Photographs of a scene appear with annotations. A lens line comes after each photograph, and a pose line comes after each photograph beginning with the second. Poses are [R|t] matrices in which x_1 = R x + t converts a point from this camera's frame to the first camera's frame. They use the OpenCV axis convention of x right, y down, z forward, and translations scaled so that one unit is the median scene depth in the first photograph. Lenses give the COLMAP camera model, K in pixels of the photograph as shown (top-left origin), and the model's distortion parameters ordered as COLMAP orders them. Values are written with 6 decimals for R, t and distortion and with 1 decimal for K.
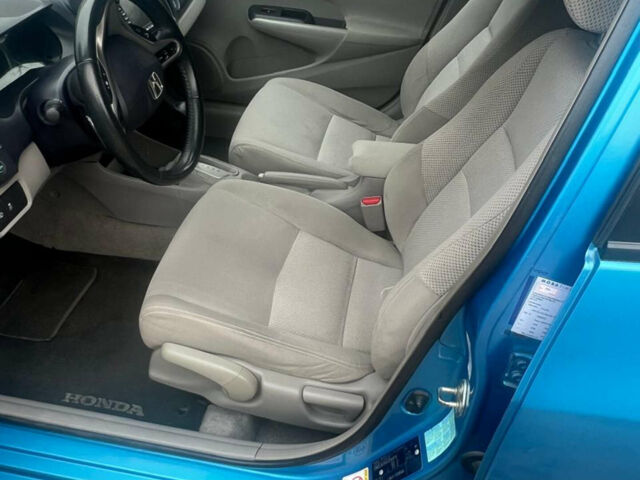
lens RADIAL K [[650.4, 0, 320.0], [0, 650.4, 240.0], [0, 0, 1]] dist [0.019877, 0.017732]
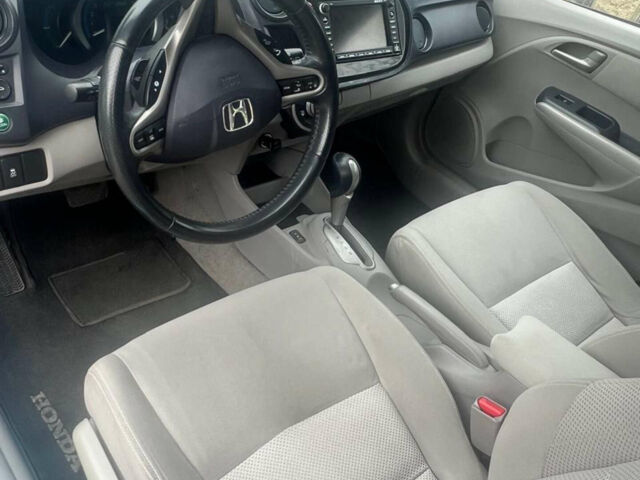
lens RADIAL K [[650.4, 0, 320.0], [0, 650.4, 240.0], [0, 0, 1]] dist [0.019877, 0.017732]
pose [[0.759045, 0.478143, -0.441848, 0.149342], [-0.503340, 0.861446, 0.067527, -0.154235], [0.412916, 0.171144, 0.894545, 0.298358]]
